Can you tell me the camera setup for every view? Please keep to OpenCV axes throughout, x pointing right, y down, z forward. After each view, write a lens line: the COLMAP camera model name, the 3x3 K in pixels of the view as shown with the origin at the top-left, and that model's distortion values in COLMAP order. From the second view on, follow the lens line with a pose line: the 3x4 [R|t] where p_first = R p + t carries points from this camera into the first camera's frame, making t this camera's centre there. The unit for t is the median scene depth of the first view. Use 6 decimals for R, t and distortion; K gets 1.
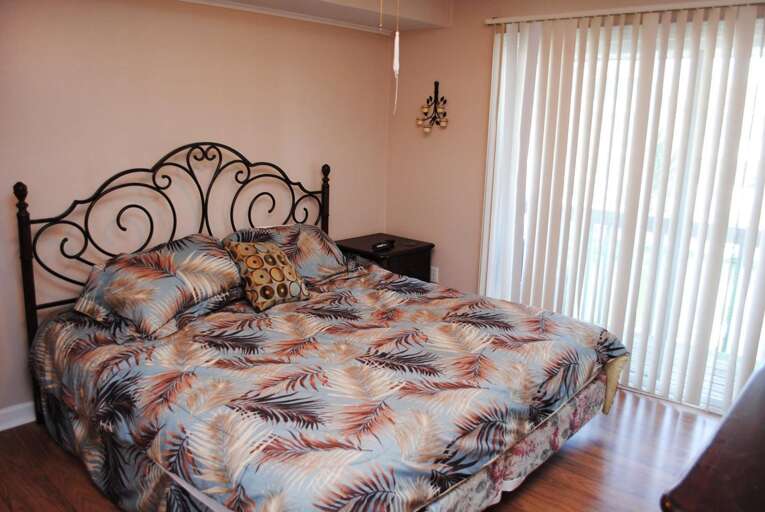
lens RADIAL K [[606.8, 0, 383.1], [0, 606.8, 257.2], [0, 0, 1]] dist [-0.061974, -0.001485]
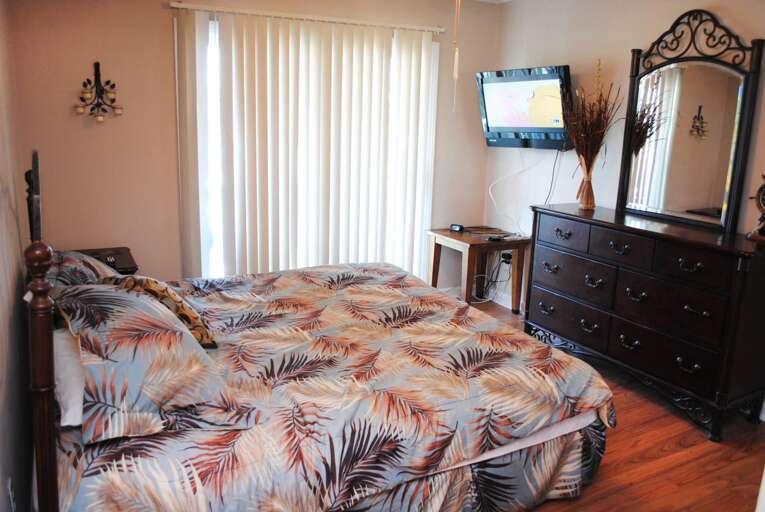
lens RADIAL K [[606.8, 0, 382.6], [0, 606.8, 255.4], [0, 0, 1]] dist [-0.061974, -0.001485]
pose [[0.333953, -0.224454, 0.915475, -0.620218], [0.187004, 0.967705, 0.169043, -0.091583], [-0.923853, 0.114745, 0.365142, 0.346386]]
